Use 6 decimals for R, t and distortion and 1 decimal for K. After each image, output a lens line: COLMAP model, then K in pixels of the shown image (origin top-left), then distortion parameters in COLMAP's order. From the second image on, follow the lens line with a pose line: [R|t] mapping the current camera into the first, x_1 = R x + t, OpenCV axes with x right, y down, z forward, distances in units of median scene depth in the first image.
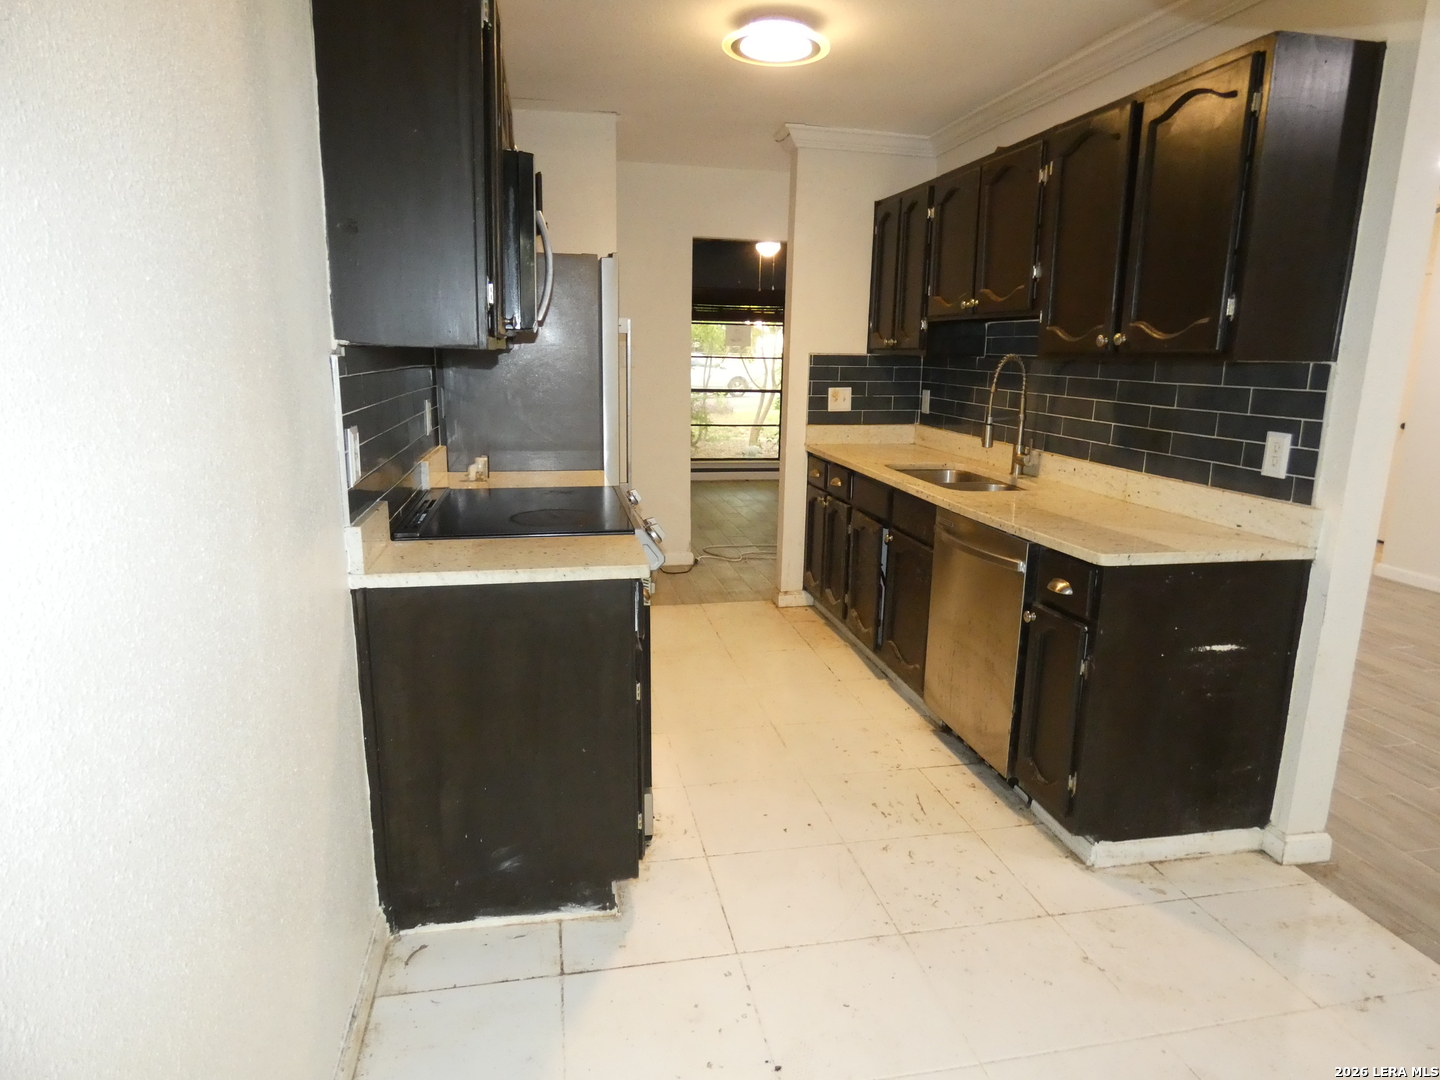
lens RADIAL K [[861.2, 0, 722.3], [0, 861.2, 536.4], [0, 0, 1]] dist [-0.019735, 0.000211]
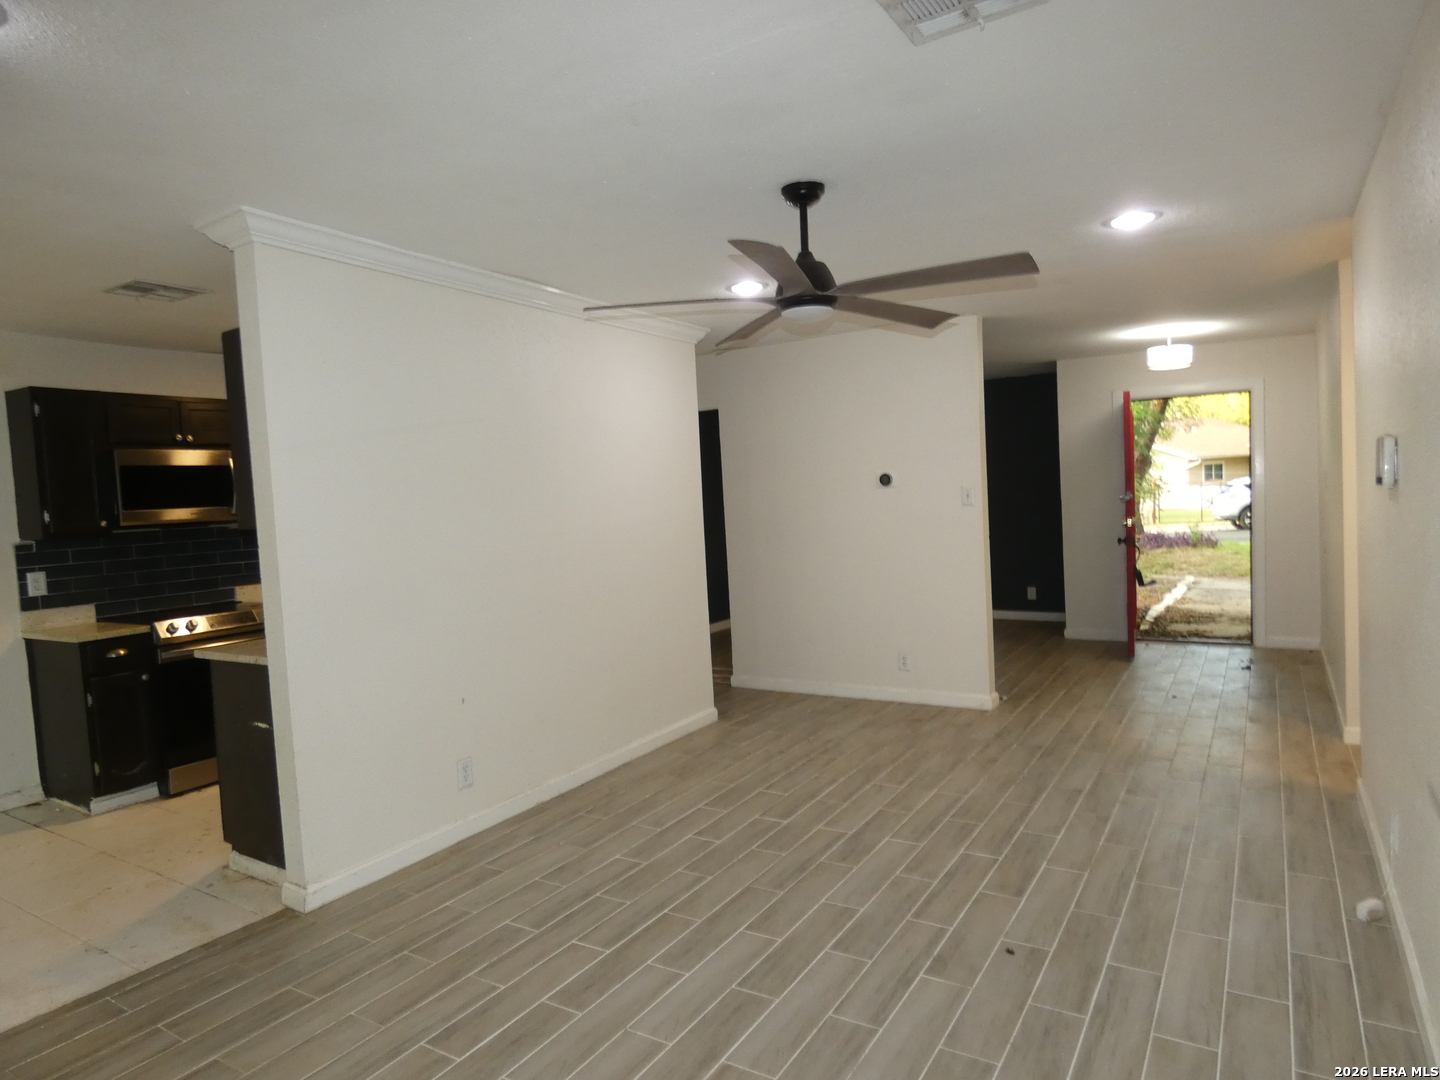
lens RADIAL K [[864.5, 0, 720.0], [0, 864.5, 540.0], [0, 0, 1]] dist [0.002717, -0.000822]
pose [[0.718882, -0.017872, -0.694902, 2.052760], [-0.077739, 0.991331, -0.105918, -0.082623], [0.690771, 0.130164, 0.711261, 0.434050]]
